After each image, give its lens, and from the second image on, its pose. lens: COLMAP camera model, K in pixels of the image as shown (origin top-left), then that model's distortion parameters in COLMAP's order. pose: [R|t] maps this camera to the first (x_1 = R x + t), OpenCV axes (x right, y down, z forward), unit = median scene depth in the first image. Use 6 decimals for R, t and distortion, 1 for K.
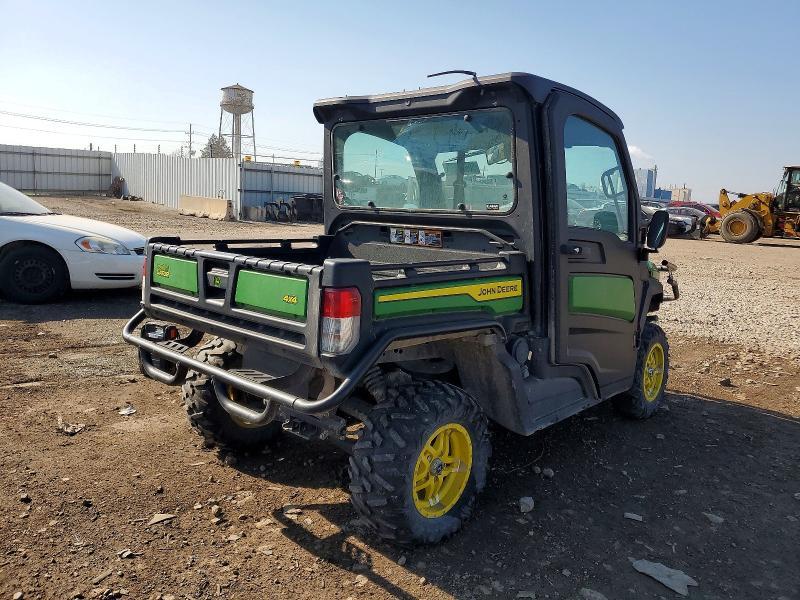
lens RADIAL K [[633.5, 0, 391.4], [0, 633.5, 303.5], [0, 0, 1]] dist [0.022626, -0.003728]
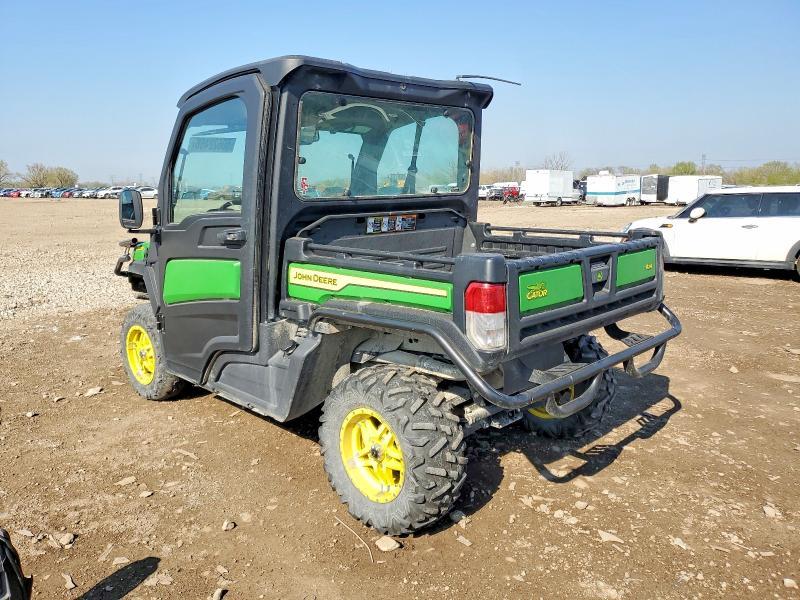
lens RADIAL K [[633.5, 0, 391.4], [0, 633.5, 303.5], [0, 0, 1]] dist [0.022626, -0.003728]
pose [[0.004574, -0.211558, 0.977355, -0.961888], [0.175392, 0.962384, 0.207497, -0.190224], [-0.984488, 0.170471, 0.041507, 0.976246]]
